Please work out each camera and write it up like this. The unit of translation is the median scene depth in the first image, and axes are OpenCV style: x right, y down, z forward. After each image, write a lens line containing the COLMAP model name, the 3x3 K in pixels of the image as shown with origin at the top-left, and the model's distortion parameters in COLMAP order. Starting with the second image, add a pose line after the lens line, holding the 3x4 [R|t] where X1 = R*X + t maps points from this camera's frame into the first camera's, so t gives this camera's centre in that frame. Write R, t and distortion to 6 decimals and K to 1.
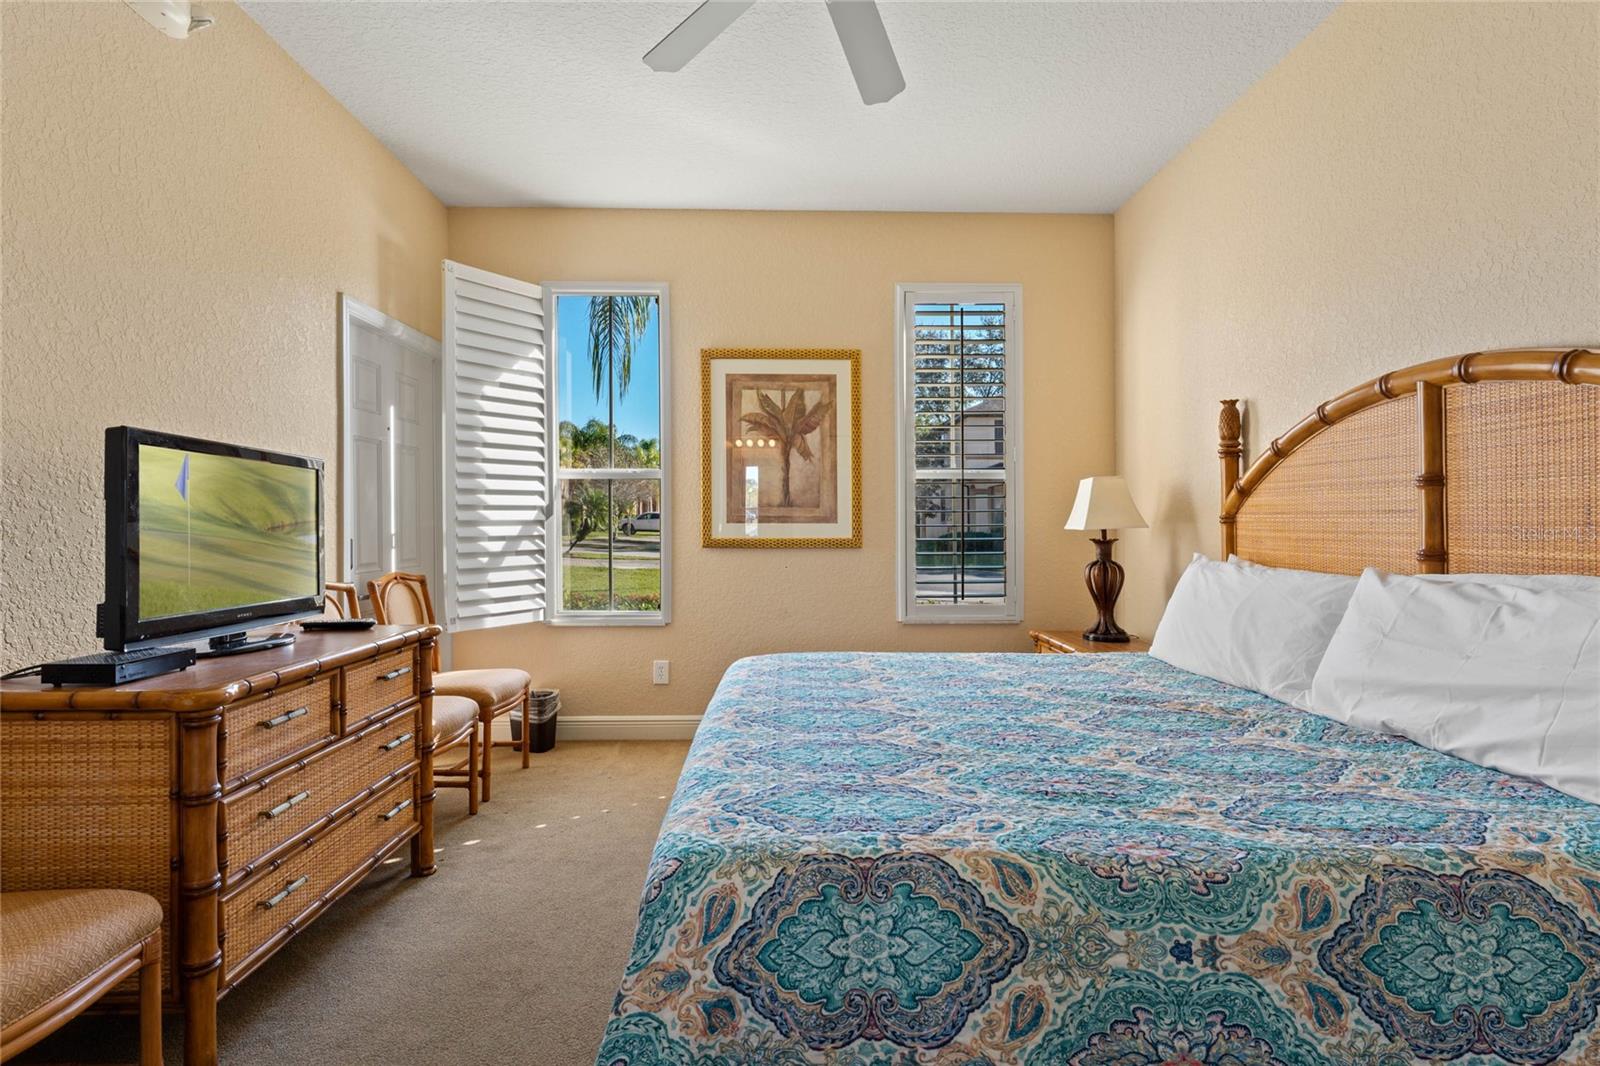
lens RADIAL K [[763.0, 0, 799.7], [0, 763.0, 525.6], [0, 0, 1]] dist [-0.003177, 0.000550]
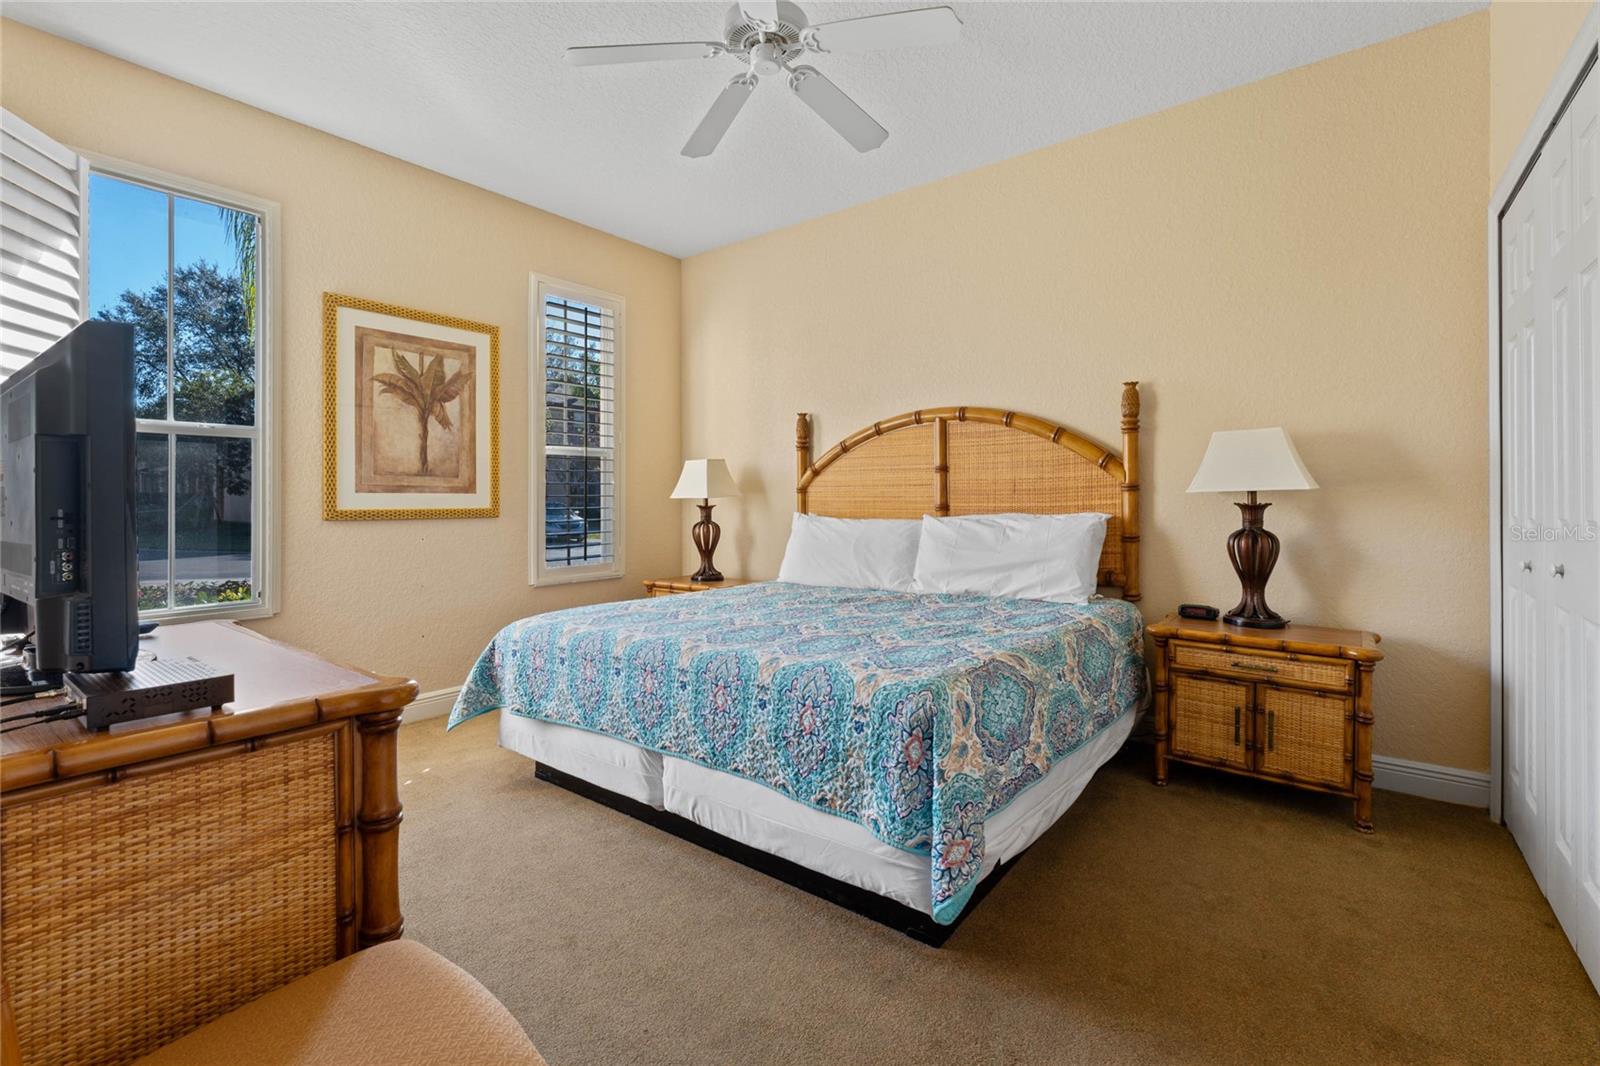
lens RADIAL K [[712.4, 0, 797.5], [0, 712.4, 502.3], [0, 0, 1]] dist [0.000862, 0.000221]
pose [[0.630205, -0.005538, 0.776409, -0.474950], [0.007580, 0.999971, 0.000979, 0.012510], [-0.776392, 0.005268, 0.630229, 0.083850]]
